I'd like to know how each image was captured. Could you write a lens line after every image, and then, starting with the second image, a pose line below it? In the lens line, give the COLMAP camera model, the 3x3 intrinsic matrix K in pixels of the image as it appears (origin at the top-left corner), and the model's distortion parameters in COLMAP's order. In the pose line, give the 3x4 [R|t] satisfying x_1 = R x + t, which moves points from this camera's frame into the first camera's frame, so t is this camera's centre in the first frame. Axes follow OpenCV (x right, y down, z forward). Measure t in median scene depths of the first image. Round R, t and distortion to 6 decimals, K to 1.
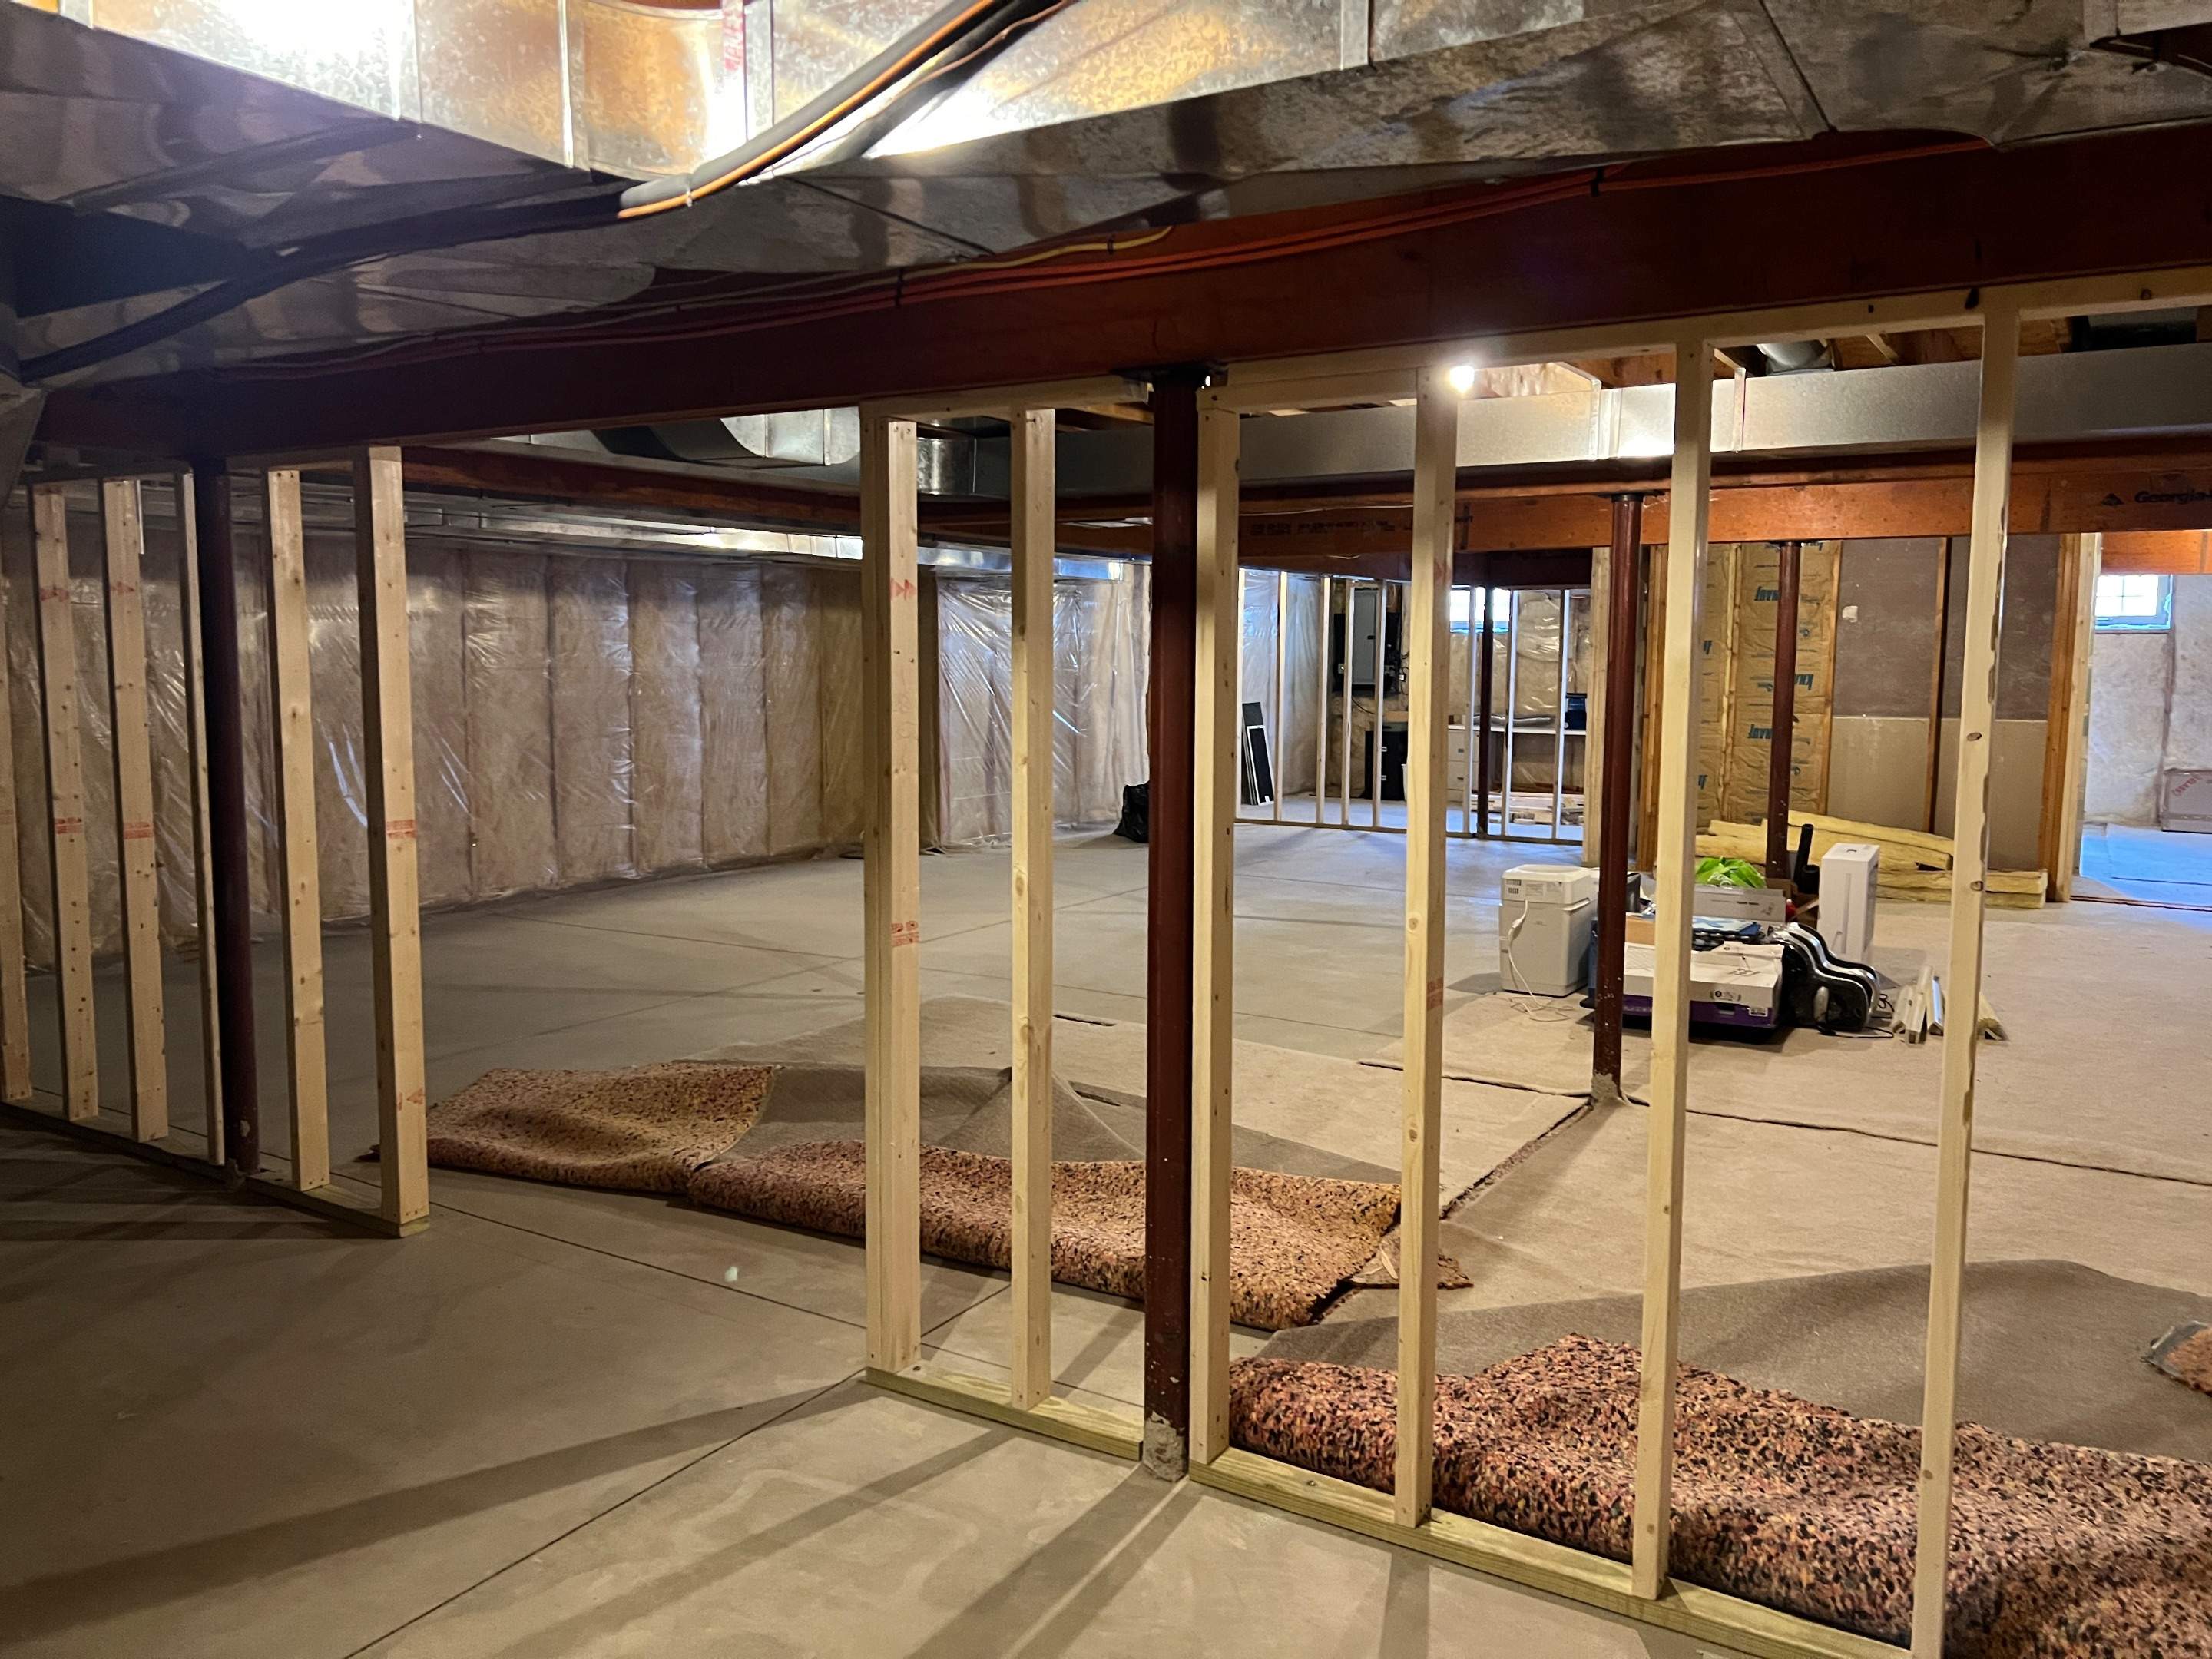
lens RADIAL K [[1651.9, 0, 1084.2], [0, 1651.9, 820.9], [0, 0, 1]] dist [0.071802, -0.086672]
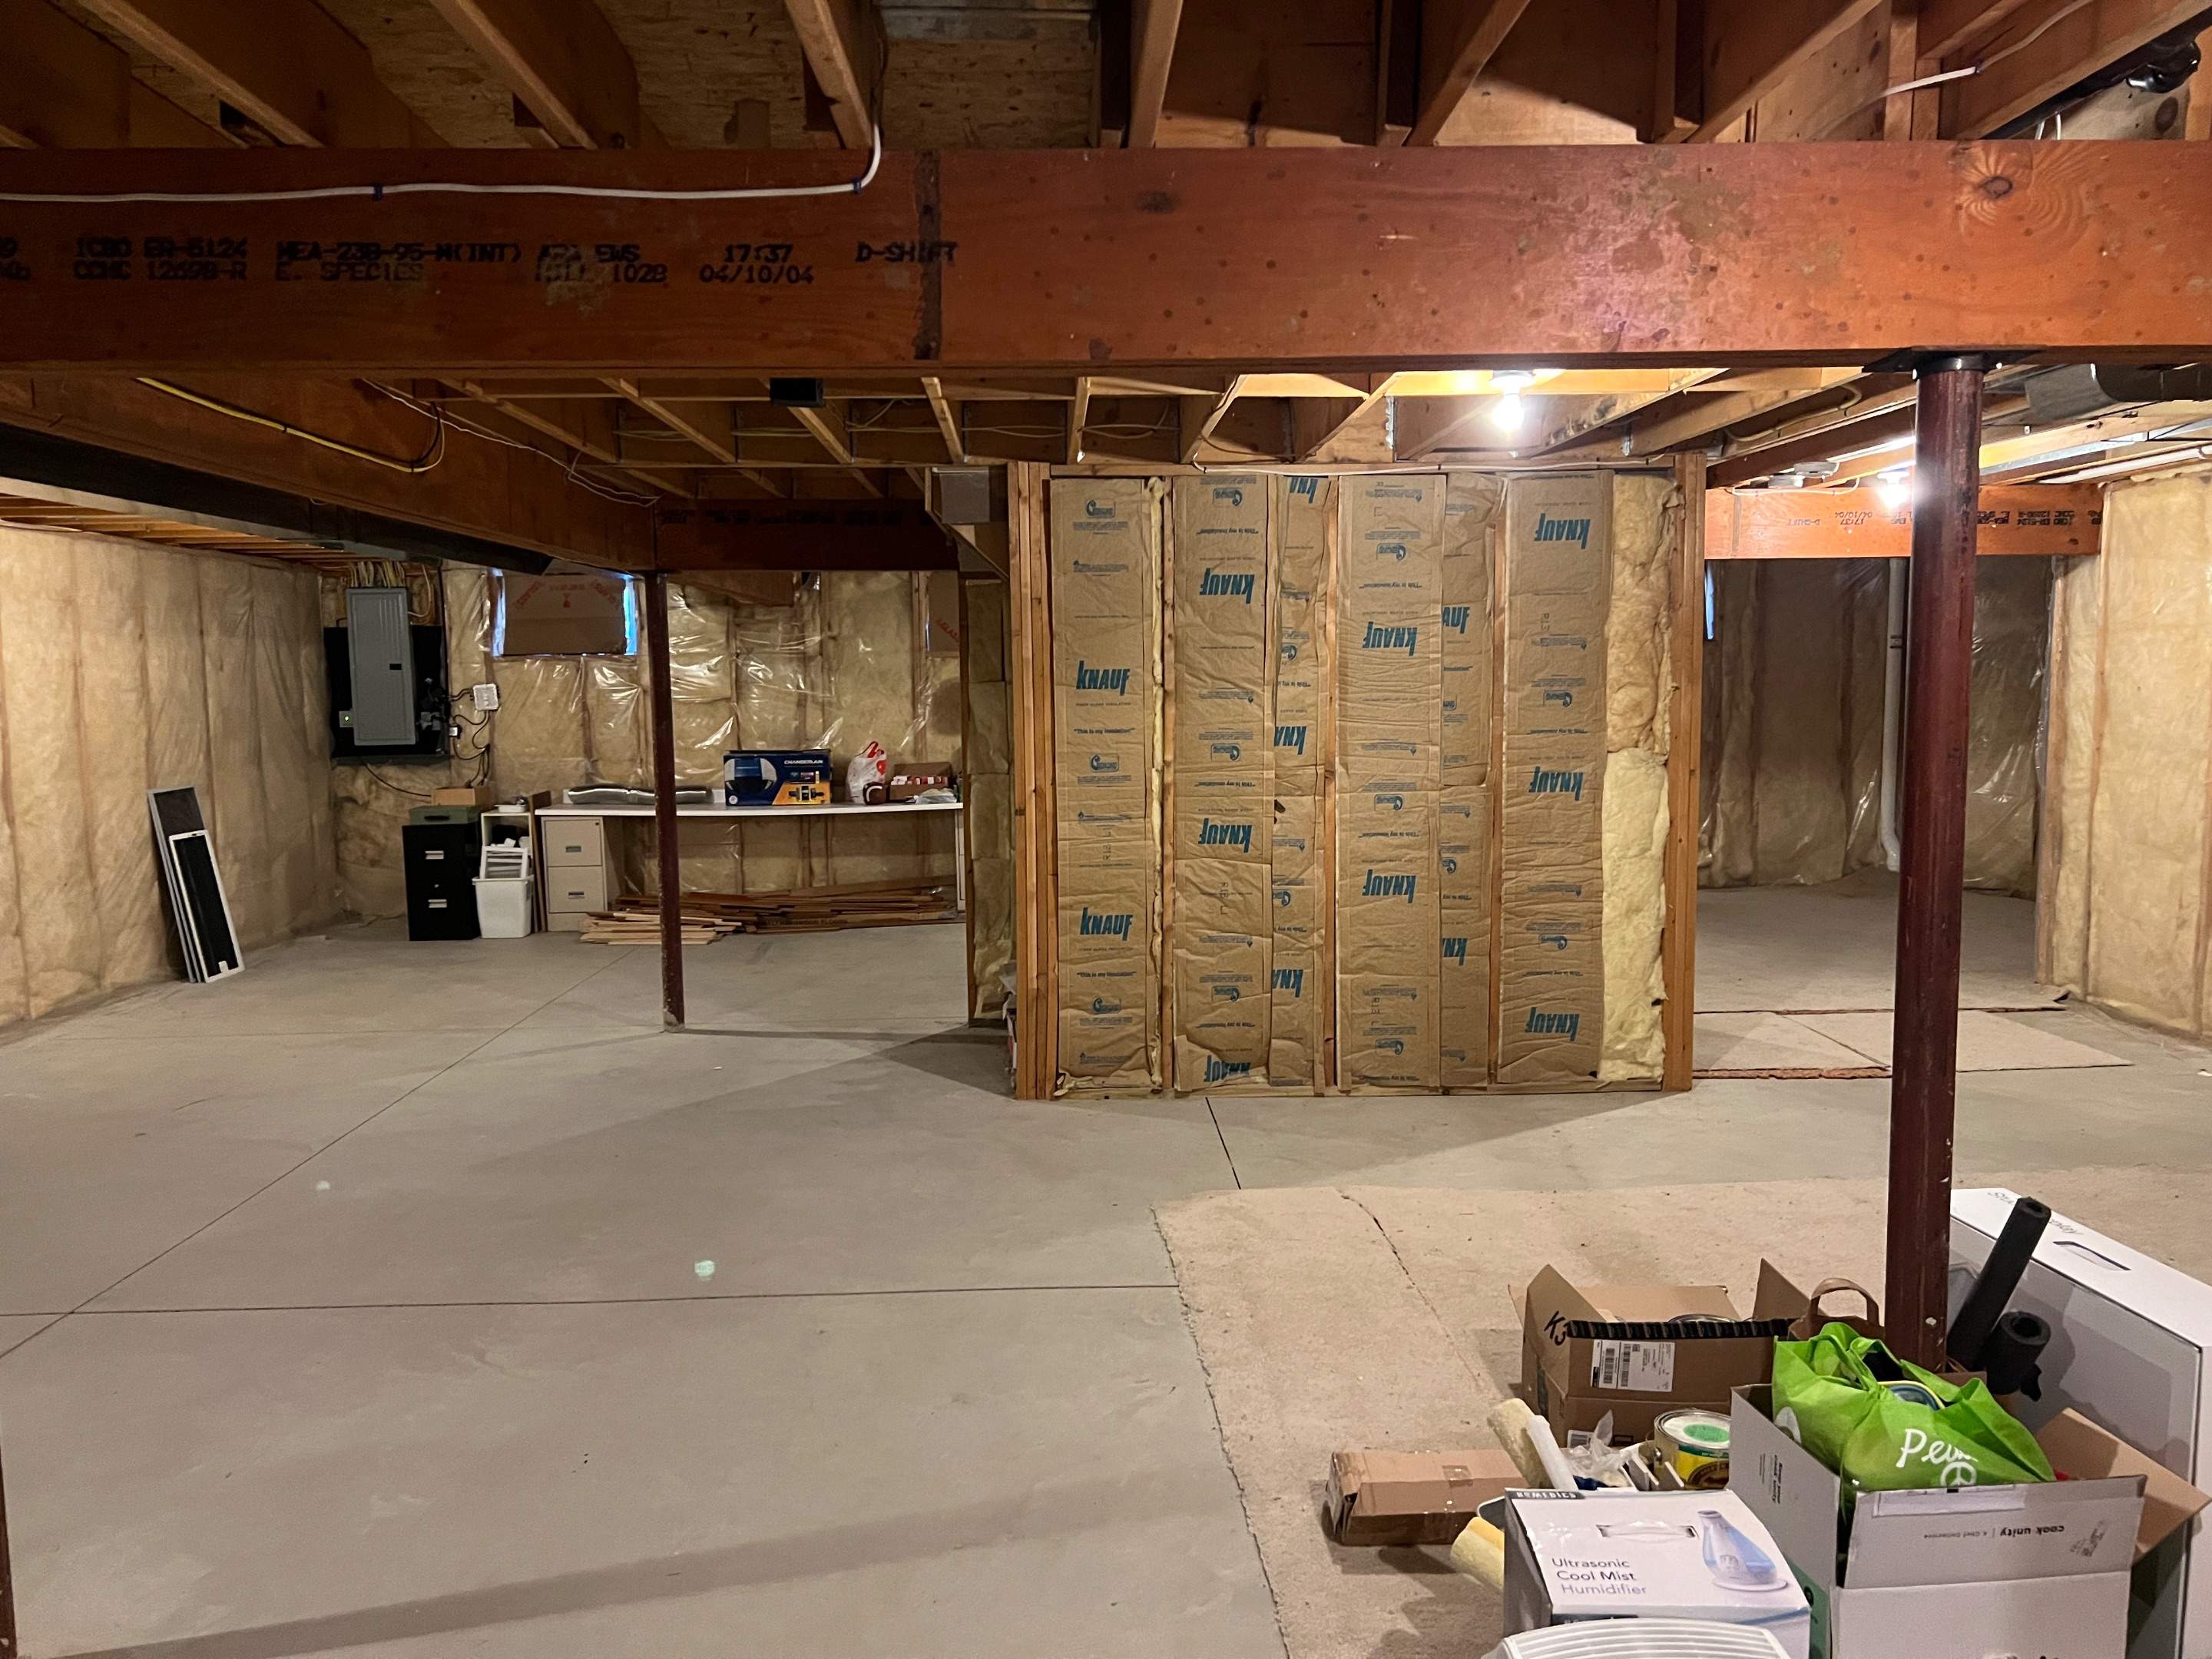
lens RADIAL K [[1651.9, 0, 1105.8], [0, 1651.9, 831.8], [0, 0, 1]] dist [0.071802, -0.086672]
pose [[0.823879, -0.070133, 0.562409, 0.064698], [0.075958, 0.997025, 0.013058, -0.062364], [-0.561652, 0.031961, 0.826756, 0.559378]]
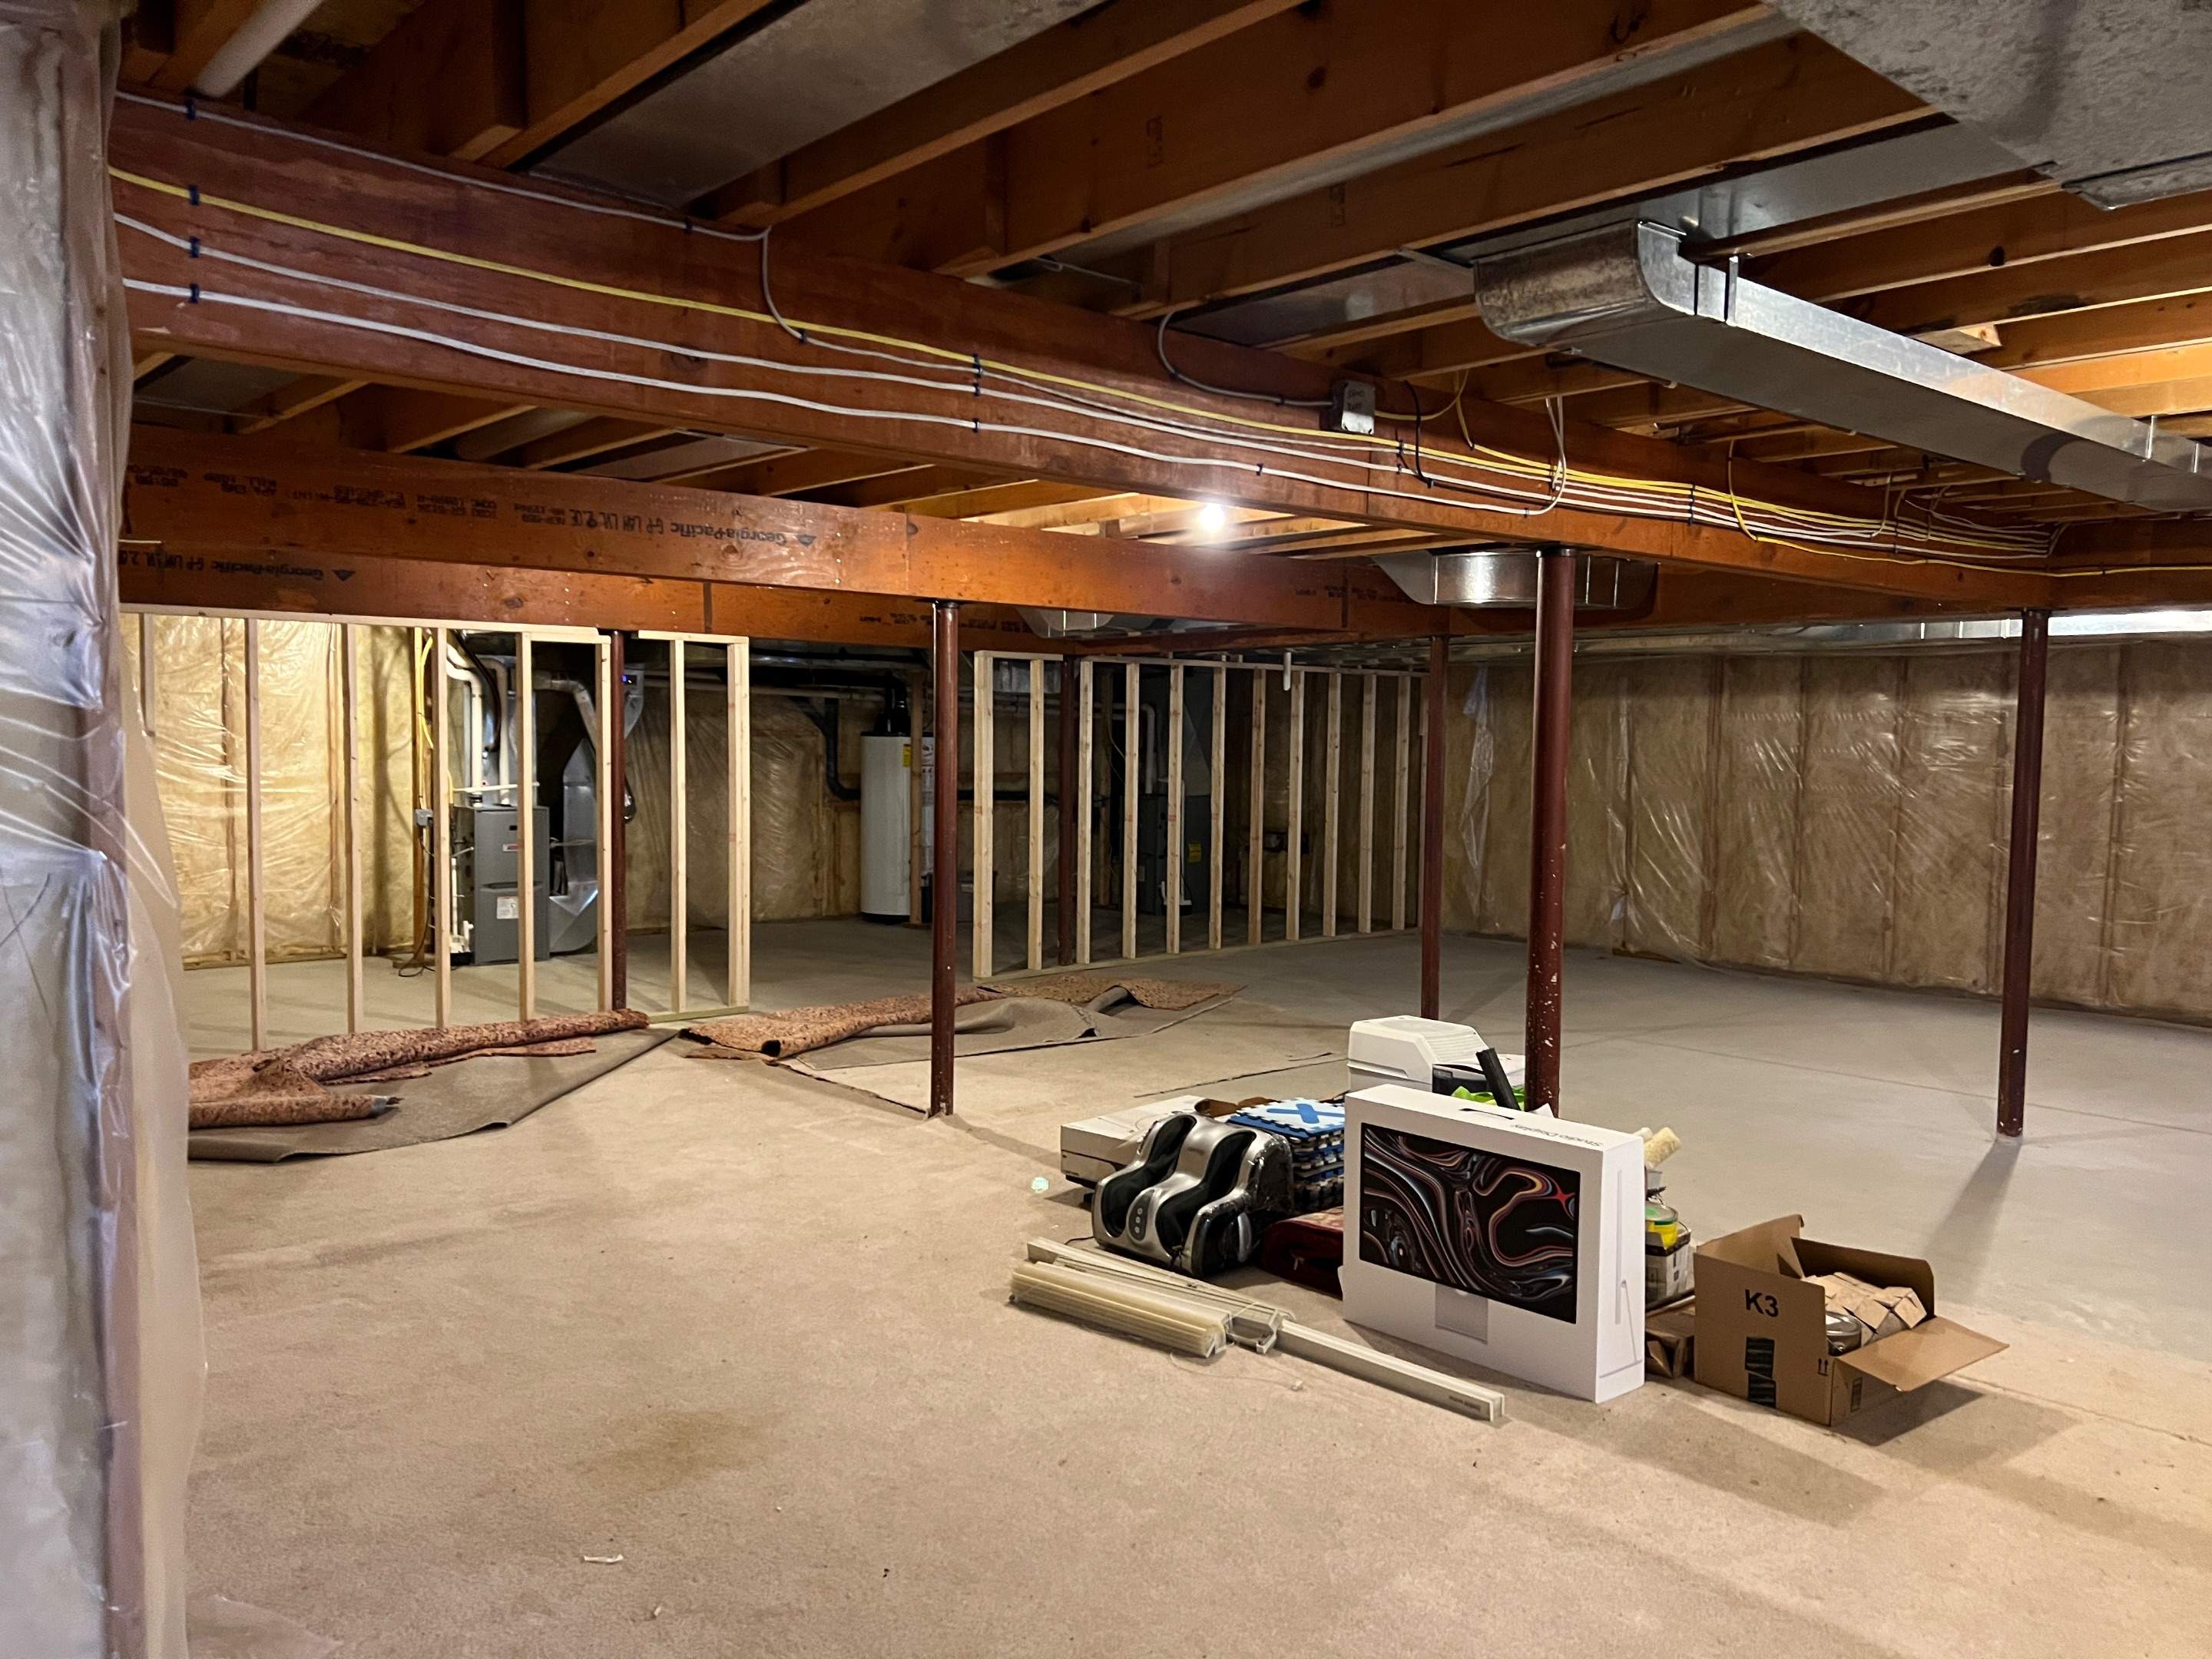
lens RADIAL K [[1651.9, 0, 1116.5], [0, 1651.9, 841.7], [0, 0, 1]] dist [0.071802, -0.086672]
pose [[-0.272992, 0.055772, -0.960398, 0.681913], [-0.113787, 0.989438, 0.089803, -0.069446], [0.955263, 0.133797, -0.263763, 0.689128]]
